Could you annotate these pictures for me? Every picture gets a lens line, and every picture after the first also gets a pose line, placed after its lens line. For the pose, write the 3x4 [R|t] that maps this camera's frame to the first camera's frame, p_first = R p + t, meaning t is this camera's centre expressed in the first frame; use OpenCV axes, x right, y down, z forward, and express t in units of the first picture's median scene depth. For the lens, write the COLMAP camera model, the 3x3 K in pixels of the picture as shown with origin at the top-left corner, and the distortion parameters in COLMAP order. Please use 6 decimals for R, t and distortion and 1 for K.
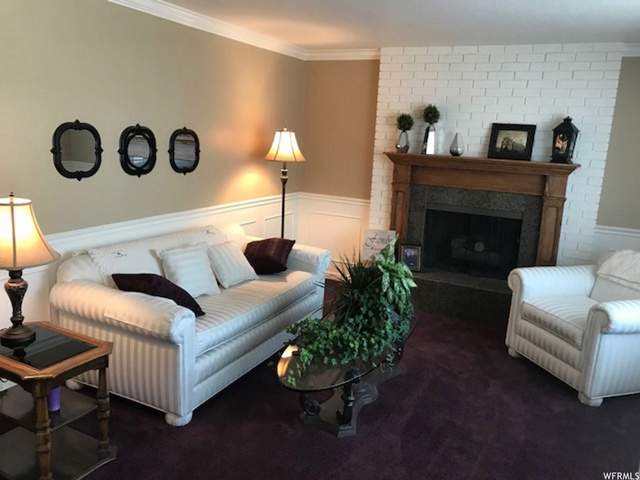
lens RADIAL K [[522.2, 0, 319.9], [0, 522.2, 236.7], [0, 0, 1]] dist [0.037138, -0.060792]
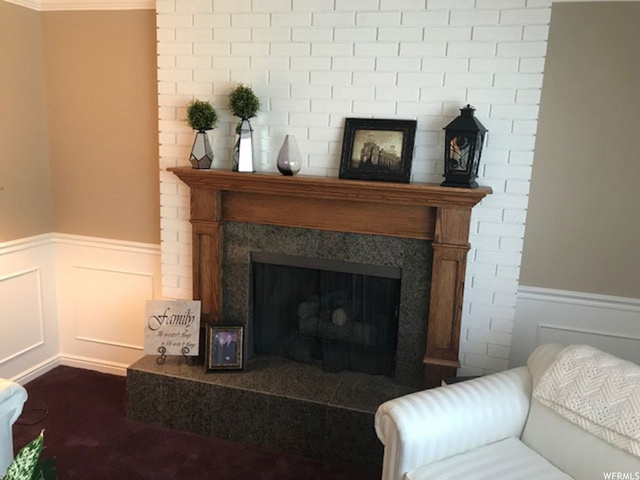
lens RADIAL K [[522.2, 0, 321.8], [0, 522.2, 233.9], [0, 0, 1]] dist [0.037138, -0.060792]
pose [[0.981013, -0.044077, 0.188869, 0.190704], [0.043883, 0.999023, 0.005215, -0.093219], [-0.188914, 0.003173, 0.981988, 0.441540]]
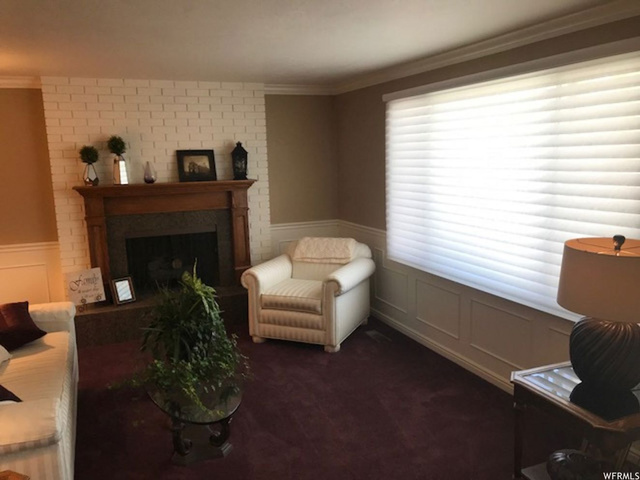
lens RADIAL K [[522.2, 0, 320.2], [0, 522.2, 234.3], [0, 0, 1]] dist [0.037138, -0.060792]
pose [[0.640514, -0.180755, 0.746371, -0.335077], [0.211222, 0.975885, 0.055074, -0.041976], [-0.738327, 0.122374, 0.663248, 0.070358]]
